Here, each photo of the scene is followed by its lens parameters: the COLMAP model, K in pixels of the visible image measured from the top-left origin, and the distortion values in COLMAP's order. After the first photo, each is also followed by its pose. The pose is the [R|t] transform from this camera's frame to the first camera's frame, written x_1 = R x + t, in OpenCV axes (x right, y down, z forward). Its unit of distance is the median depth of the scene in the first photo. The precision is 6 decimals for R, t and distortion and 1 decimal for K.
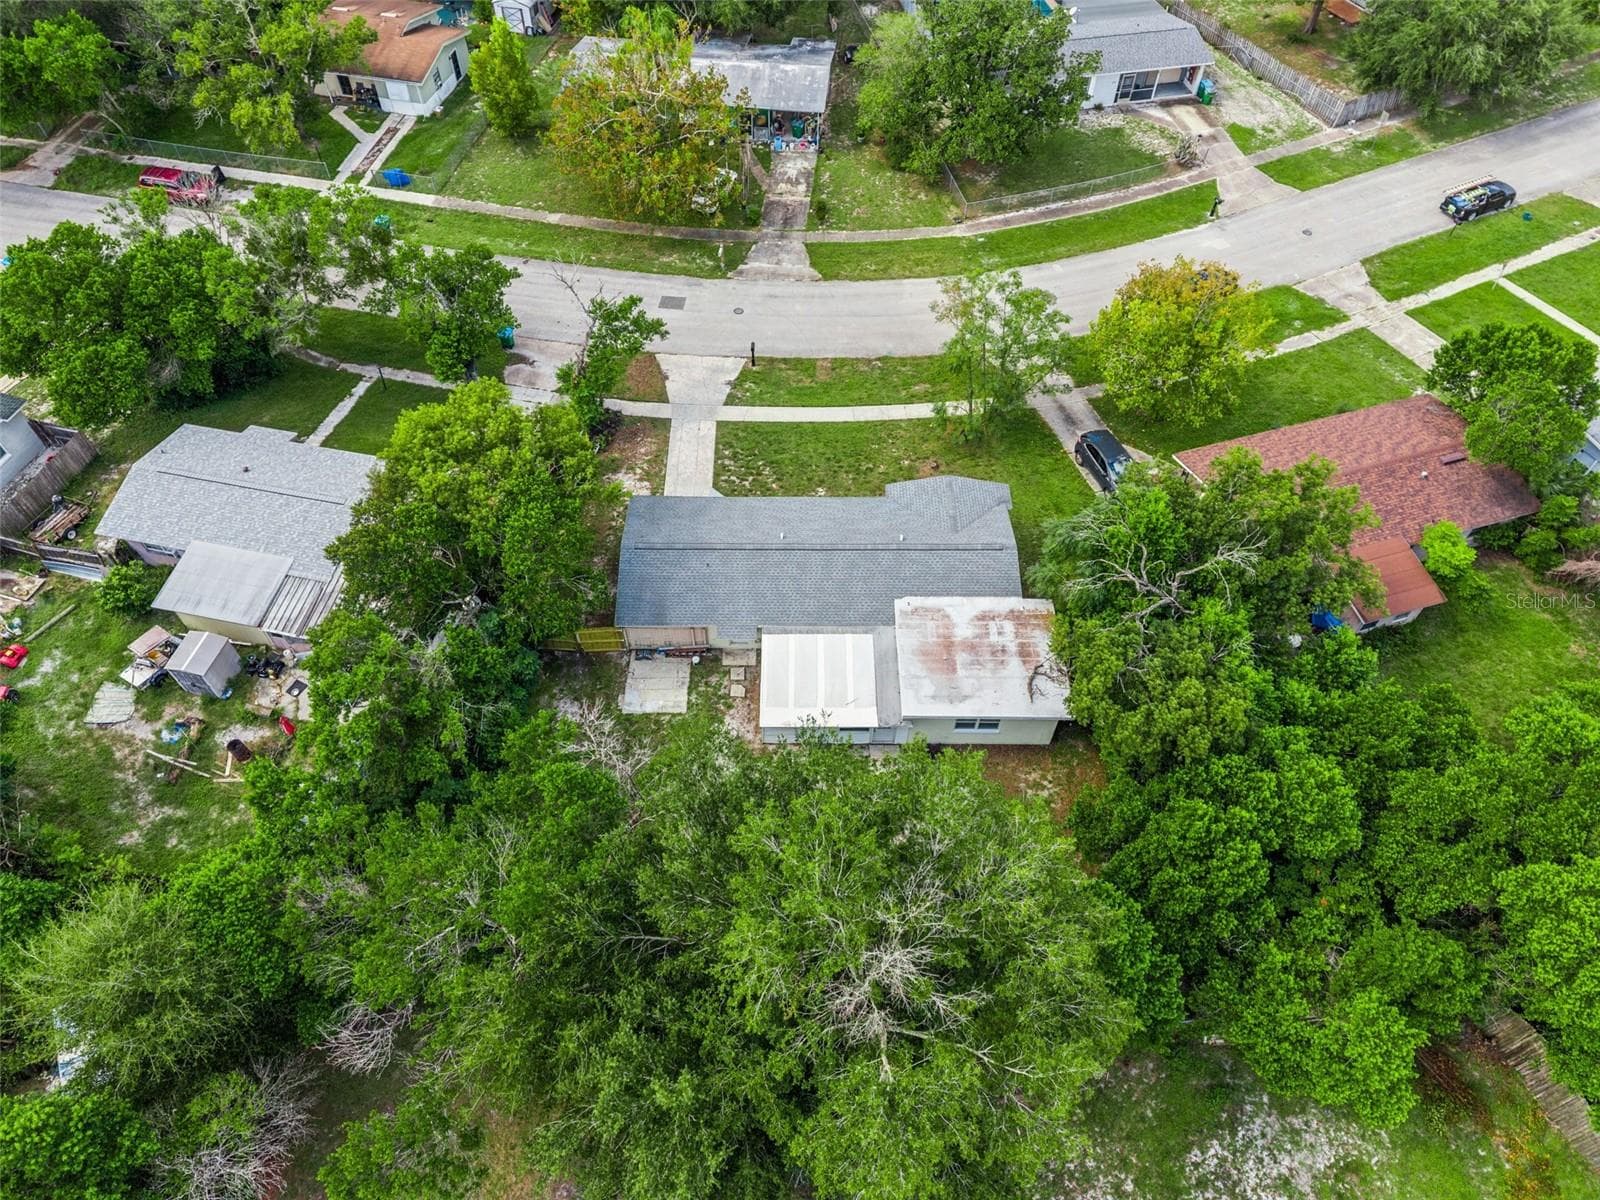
lens RADIAL K [[1074.3, 0, 805.0], [0, 1074.3, 596.4], [0, 0, 1]] dist [0.027657, -0.026225]
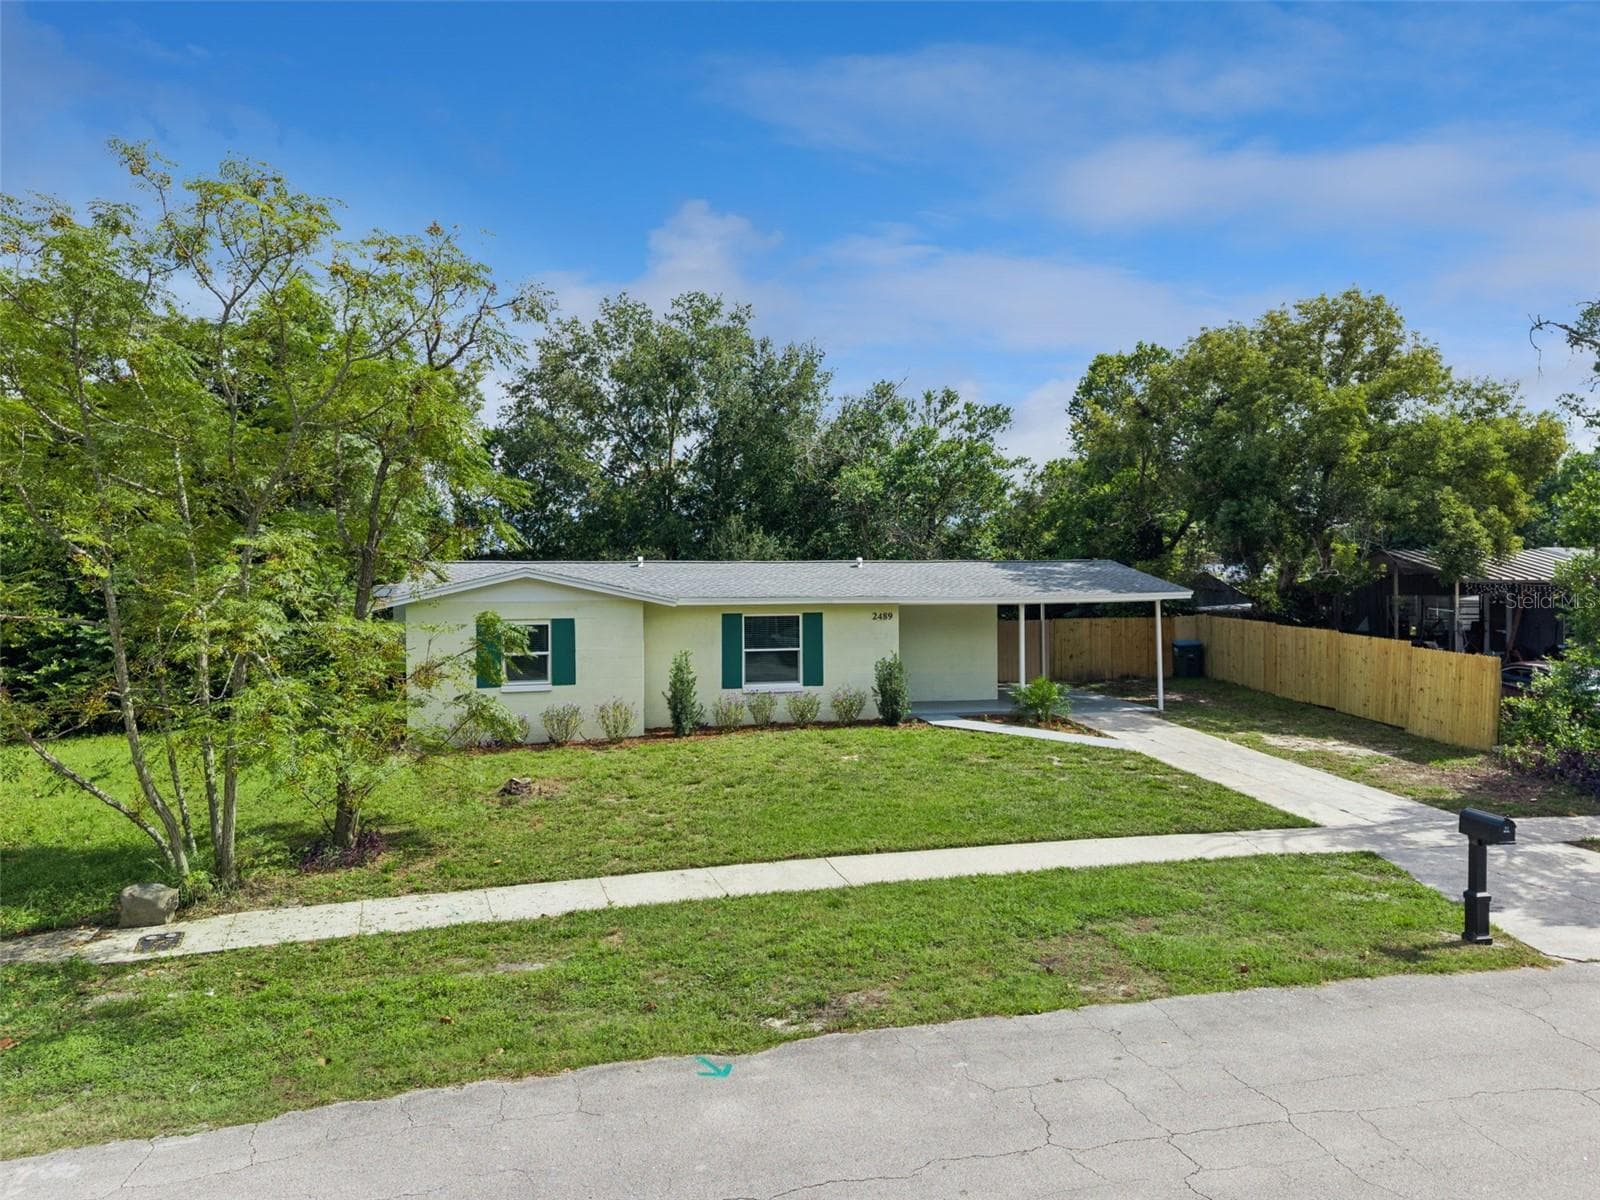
lens RADIAL K [[1074.3, 0, 799.7], [0, 1074.3, 604.5], [0, 0, 1]] dist [0.027657, -0.026225]
pose [[-0.977087, -0.001768, -0.212835, 0.104483], [-0.171963, 0.595806, 0.784503, -0.390245], [0.125421, 0.803127, -0.582458, 1.107101]]
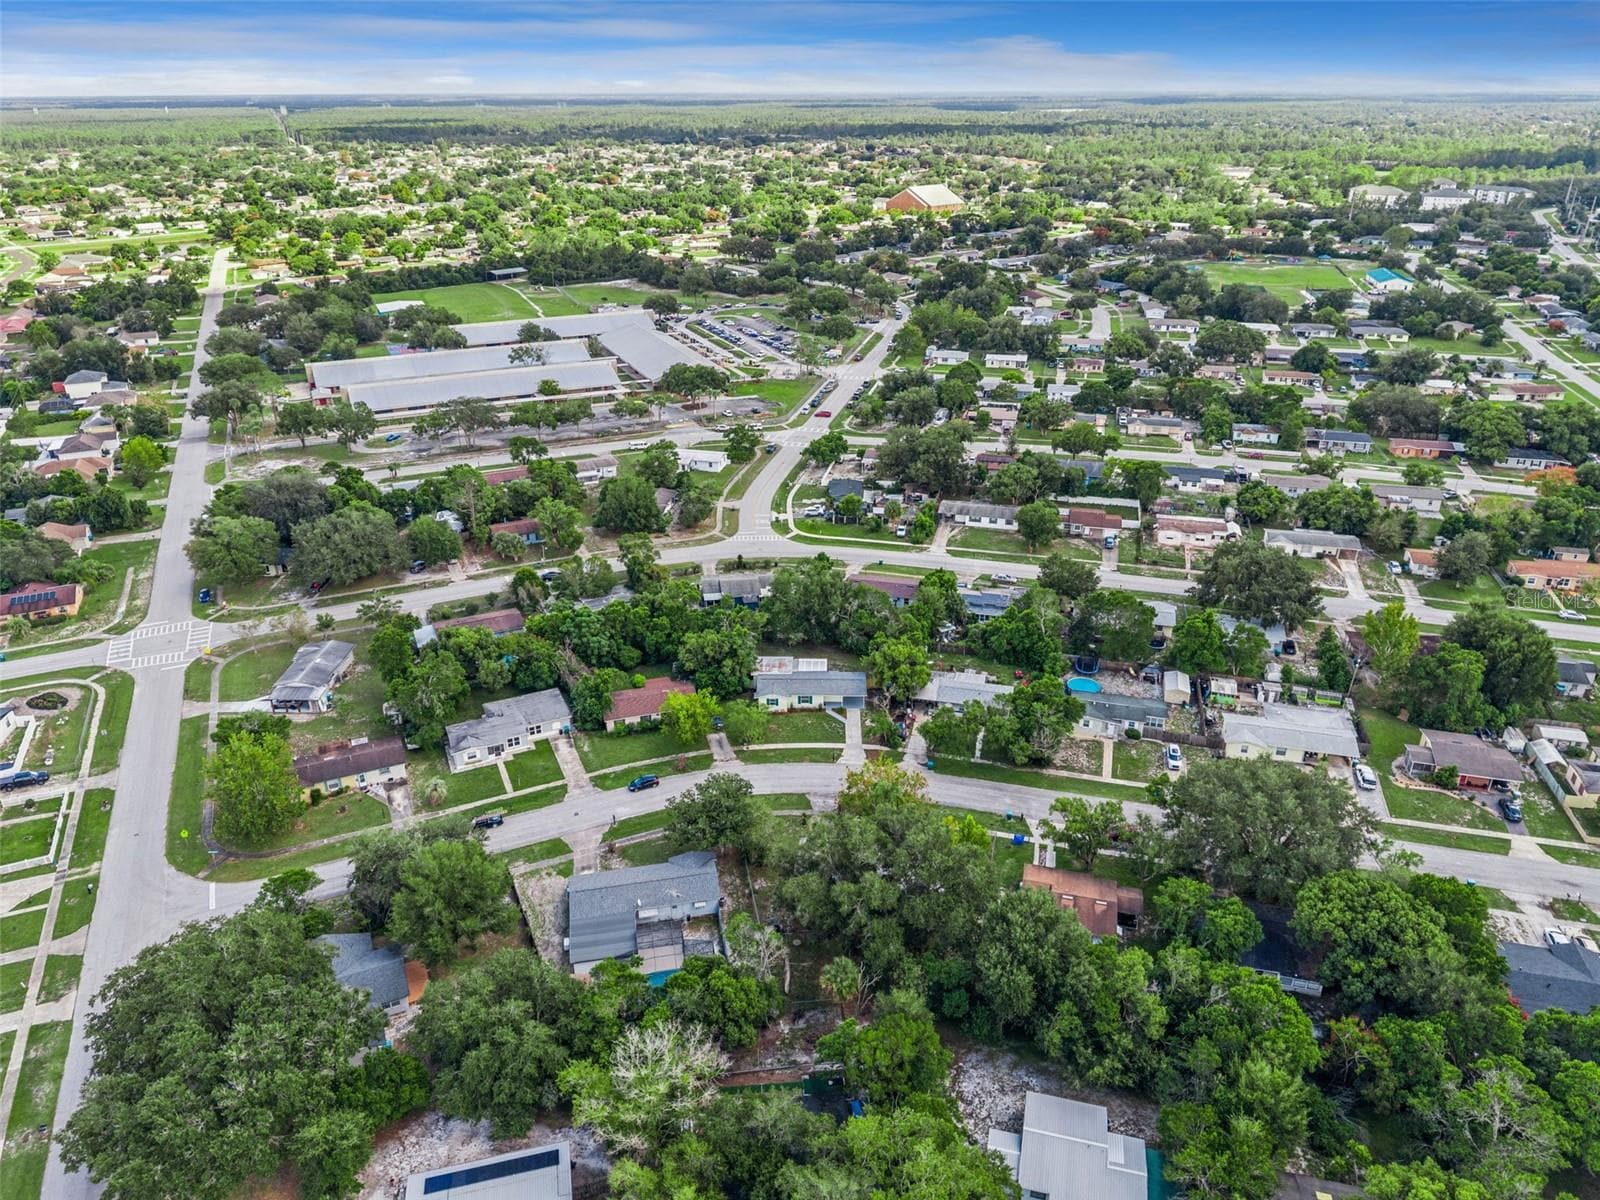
lens RADIAL K [[1050.2, 0, 795.9], [0, 1050.2, 602.9], [0, 0, 1]] dist [0.023765, -0.023701]
pose [[-0.999501, -0.018175, 0.025846, -0.016841], [0.021327, 0.215507, 0.976269, -2.959372], [-0.023314, 0.976333, -0.215012, 1.247437]]
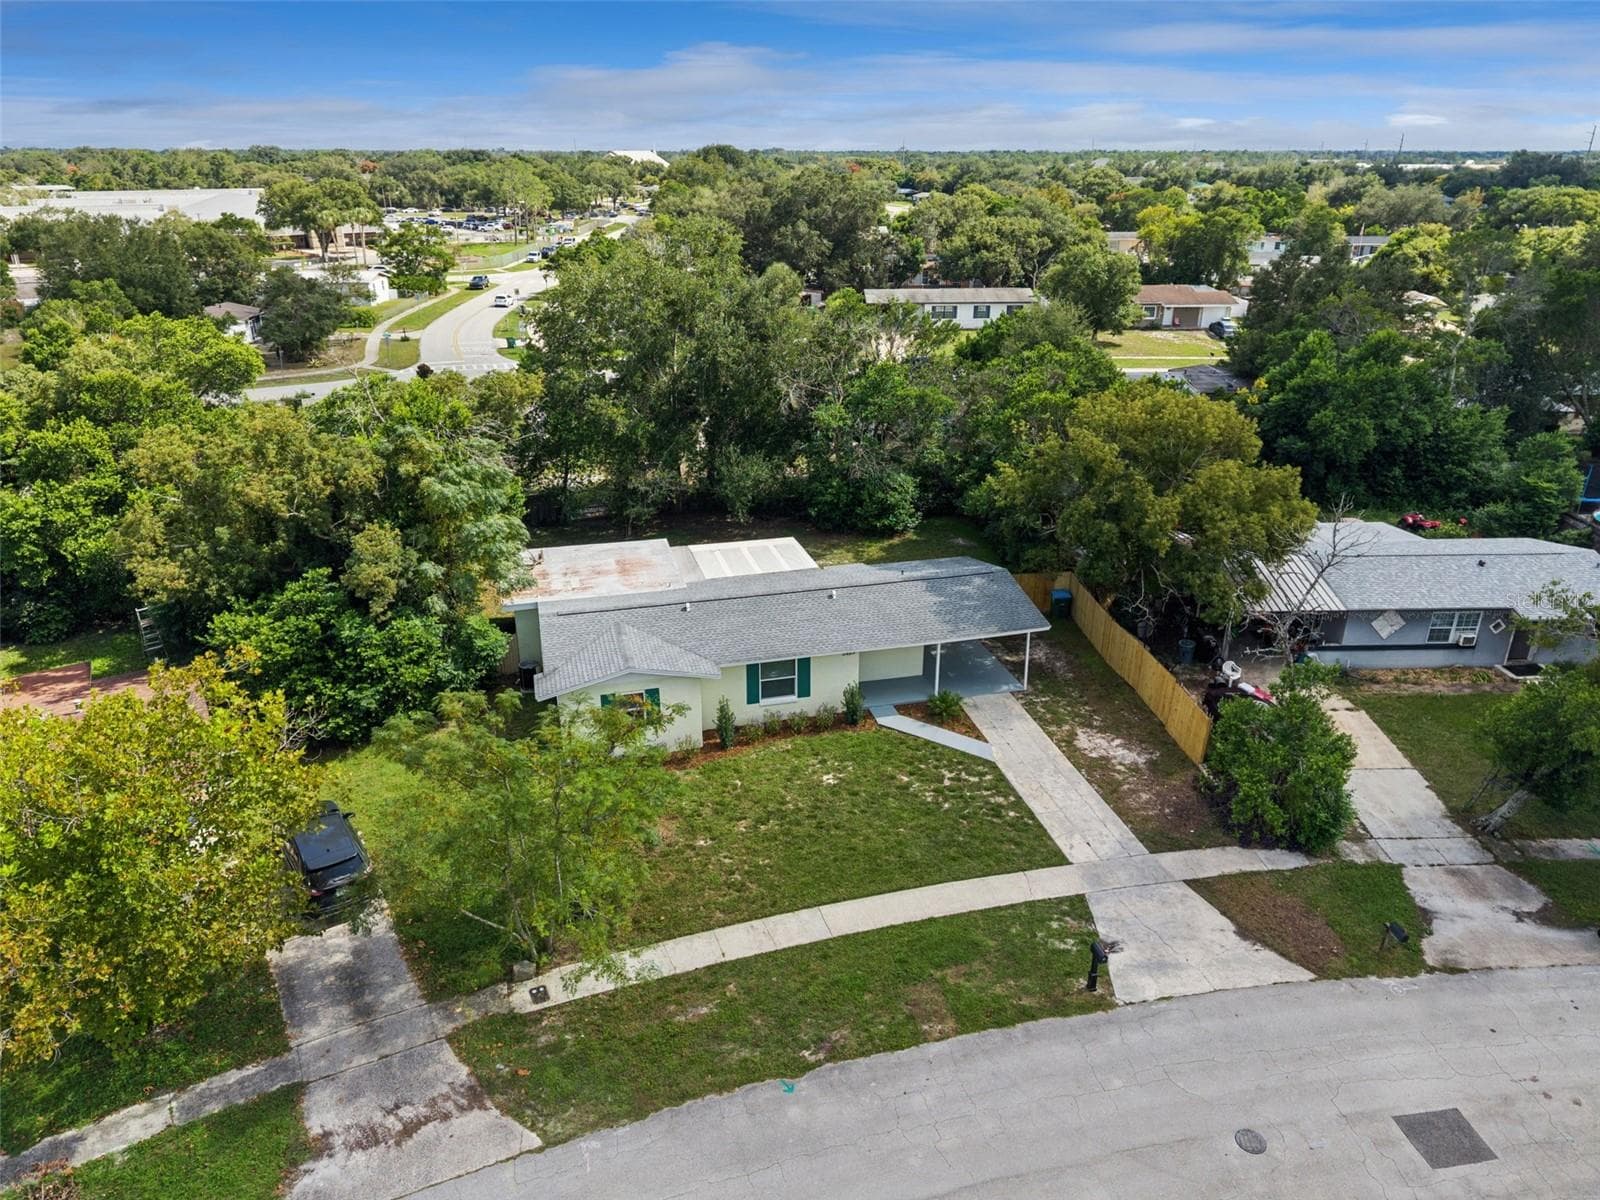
lens RADIAL K [[1074.3, 0, 796.6], [0, 1074.3, 597.6], [0, 0, 1]] dist [0.027657, -0.026225]
pose [[-0.969887, 0.082718, -0.229077, 0.160038], [-0.198386, 0.277304, 0.940078, -0.676471], [0.141285, 0.957215, -0.252543, 0.999008]]
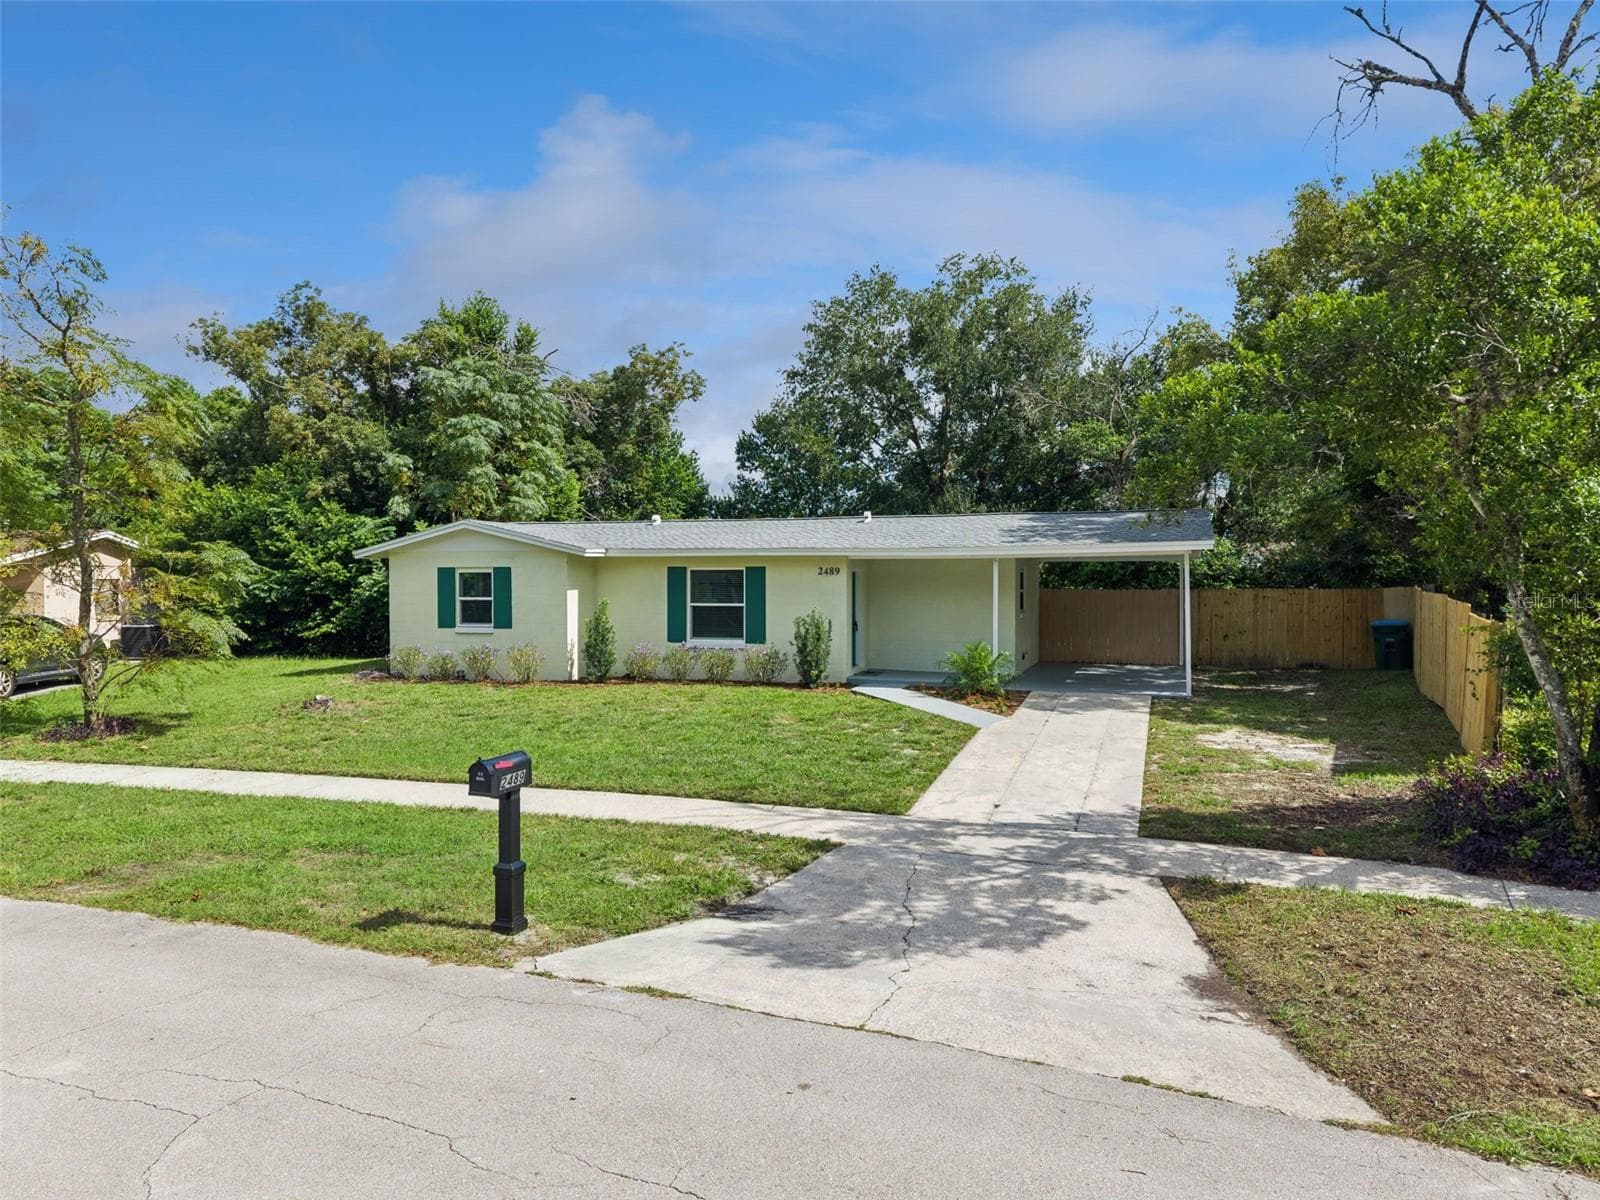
lens RADIAL K [[1074.3, 0, 793.9], [0, 1074.3, 603.2], [0, 0, 1]] dist [0.027657, -0.026225]
pose [[-0.942053, -0.019970, 0.334868, -0.131154], [0.256769, 0.599470, 0.758093, -0.349200], [-0.215883, 0.800148, -0.559605, 1.095609]]
